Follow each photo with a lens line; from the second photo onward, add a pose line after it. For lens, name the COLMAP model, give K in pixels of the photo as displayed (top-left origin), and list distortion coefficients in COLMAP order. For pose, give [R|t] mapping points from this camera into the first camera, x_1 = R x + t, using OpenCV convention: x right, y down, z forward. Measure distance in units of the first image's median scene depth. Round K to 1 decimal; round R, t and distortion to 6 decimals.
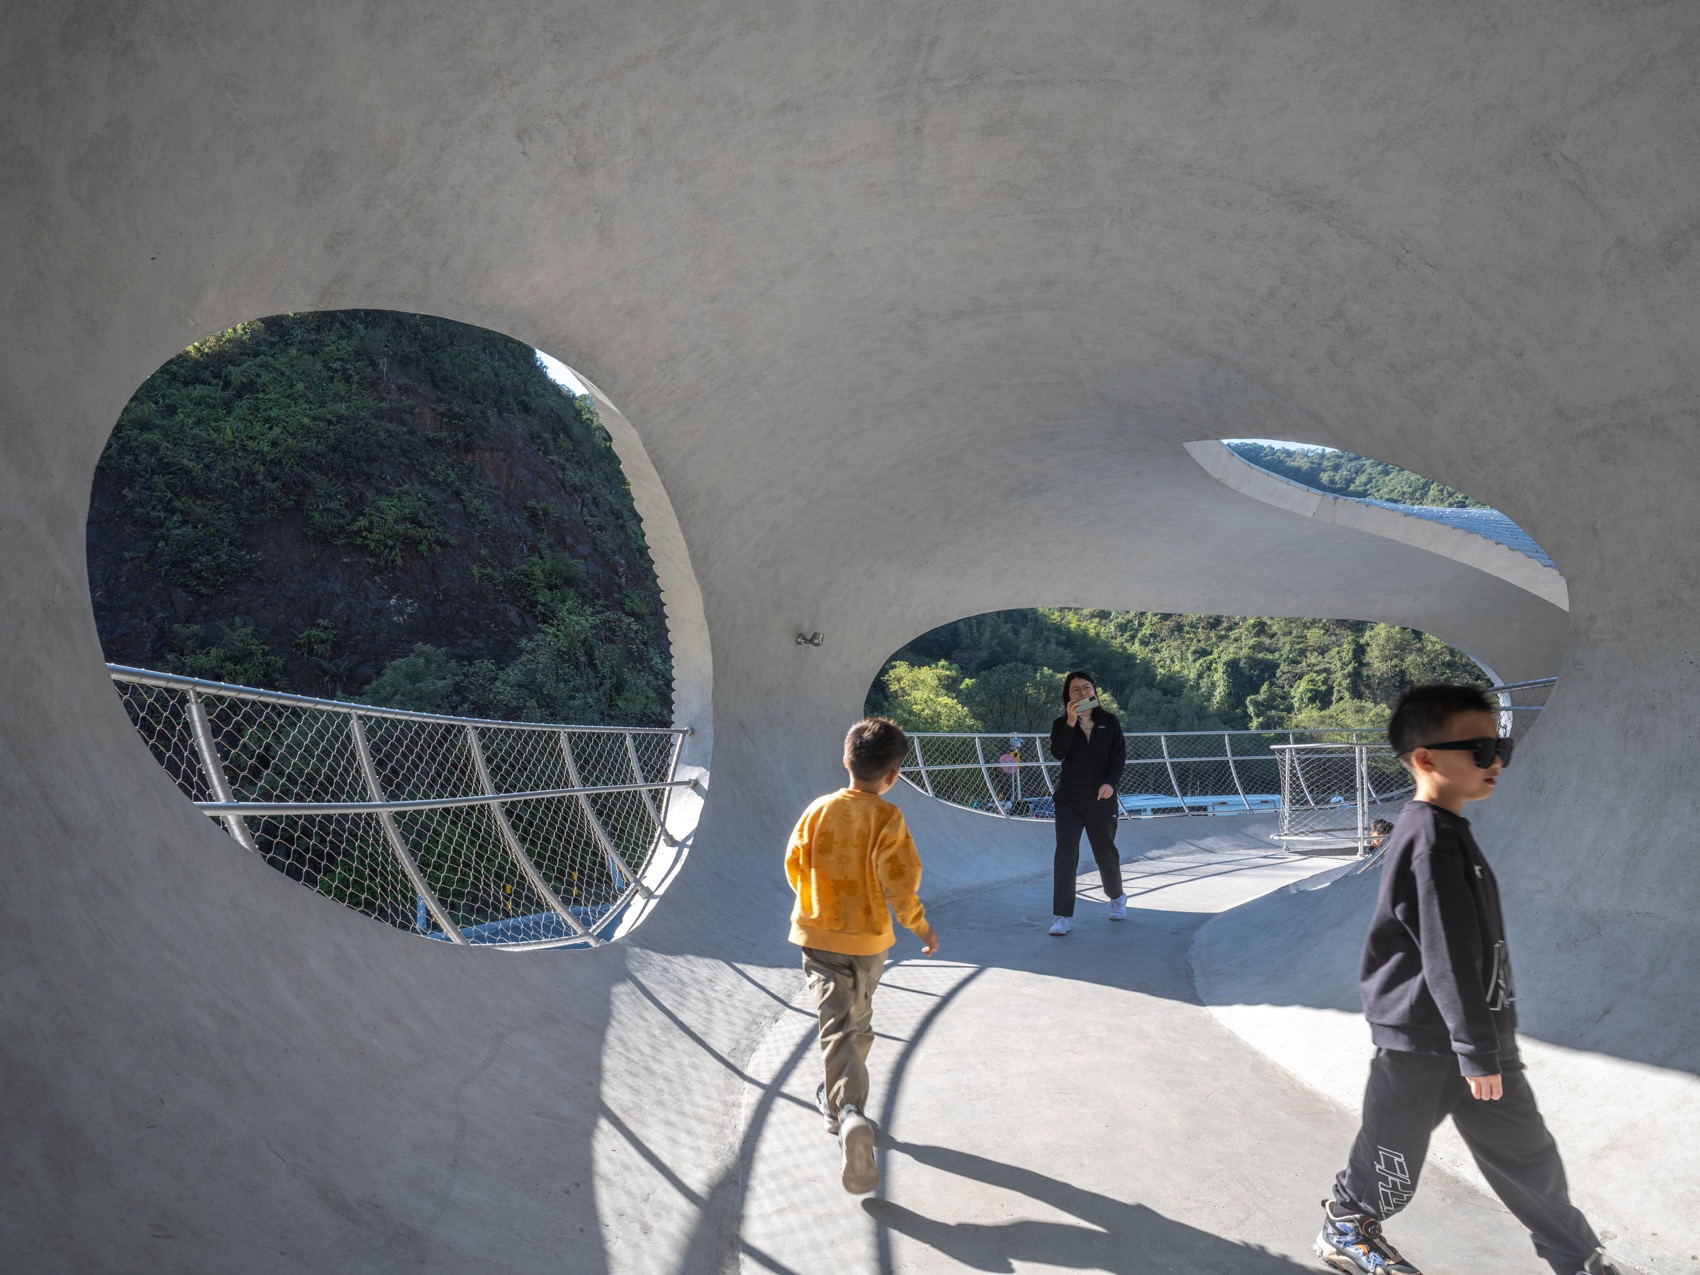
lens RADIAL K [[943.3, 0, 856.8], [0, 943.3, 639.2], [0, 0, 1]] dist [-0.010866, 0.004141]
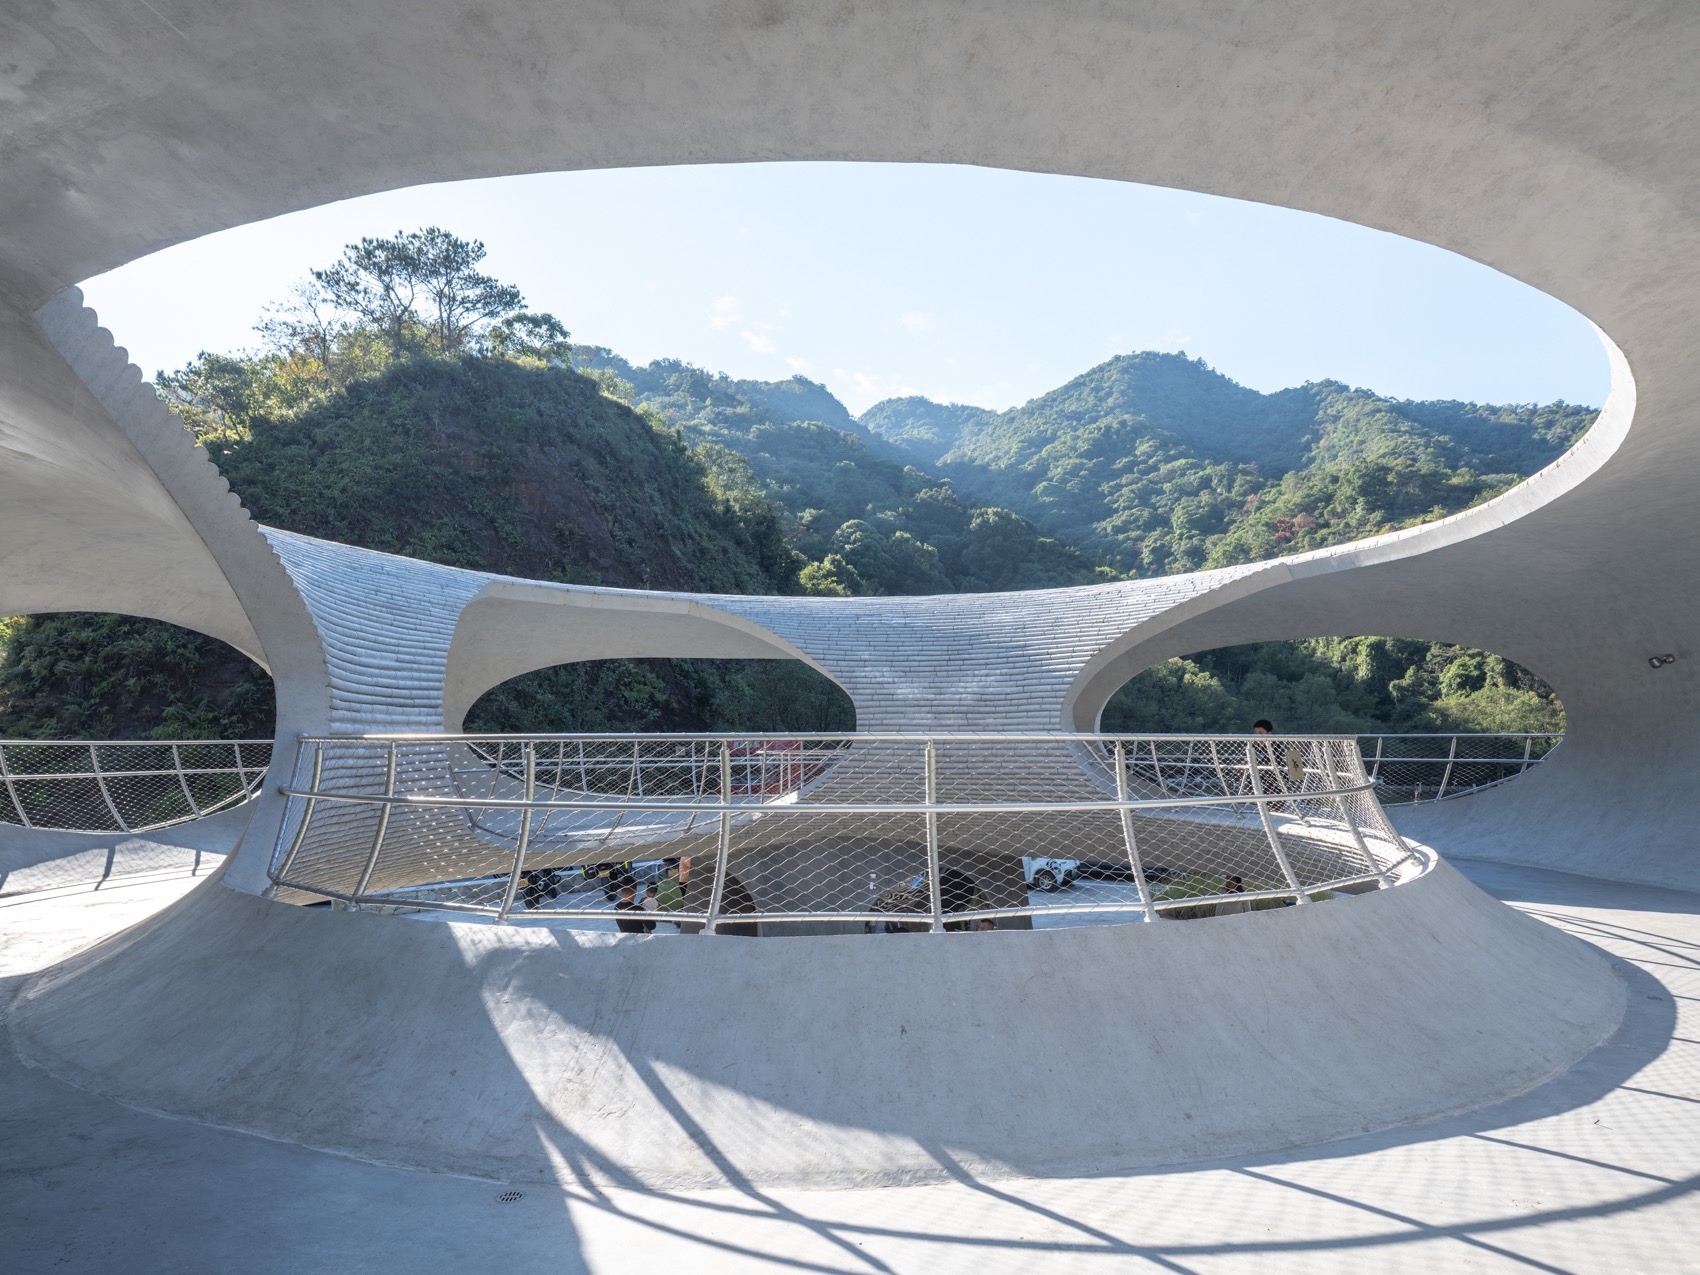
lens RADIAL K [[943.3, 0, 846.5], [0, 943.3, 642.7], [0, 0, 1]] dist [-0.010866, 0.004141]
pose [[0.984193, 0.004389, -0.177045, 0.241471], [0.000803, 0.999572, 0.029243, -0.030909], [0.177098, -0.028923, 0.983768, -0.127703]]
